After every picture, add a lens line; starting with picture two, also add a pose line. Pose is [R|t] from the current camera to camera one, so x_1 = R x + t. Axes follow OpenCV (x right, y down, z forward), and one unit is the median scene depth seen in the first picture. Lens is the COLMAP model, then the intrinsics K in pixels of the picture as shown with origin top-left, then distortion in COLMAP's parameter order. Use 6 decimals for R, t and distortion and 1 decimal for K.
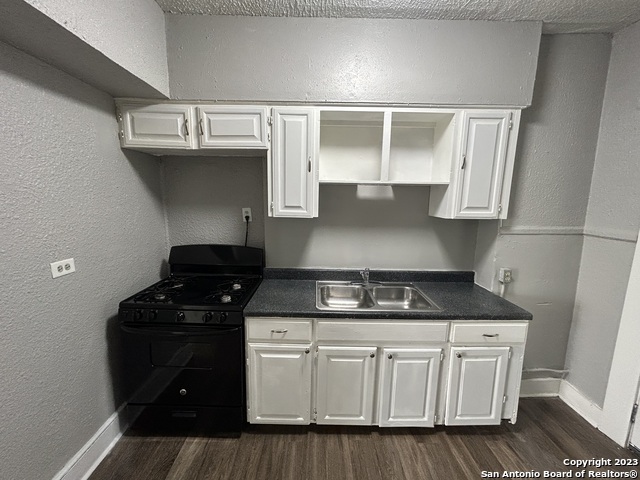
lens RADIAL K [[256.2, 0, 318.4], [0, 256.2, 238.4], [0, 0, 1]] dist [-0.000642, -0.000182]
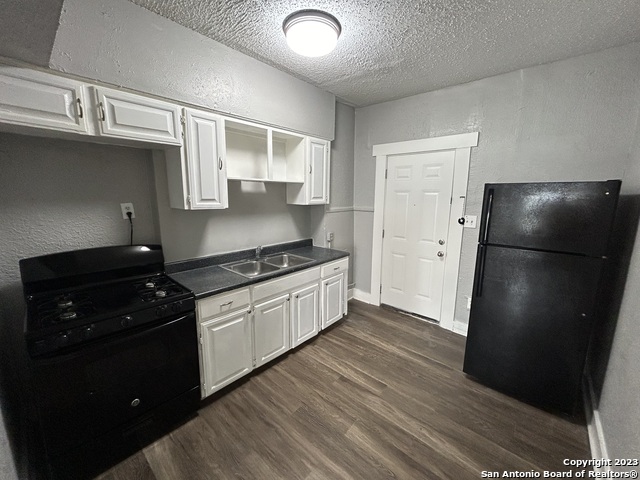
lens RADIAL K [[256.2, 0, 321.9], [0, 256.2, 238.5], [0, 0, 1]] dist [-0.000642, -0.000182]
pose [[0.668487, -0.137798, 0.730847, -0.639831], [0.118601, 0.989862, 0.078153, 0.019099], [-0.734207, 0.034435, 0.678052, -0.138129]]
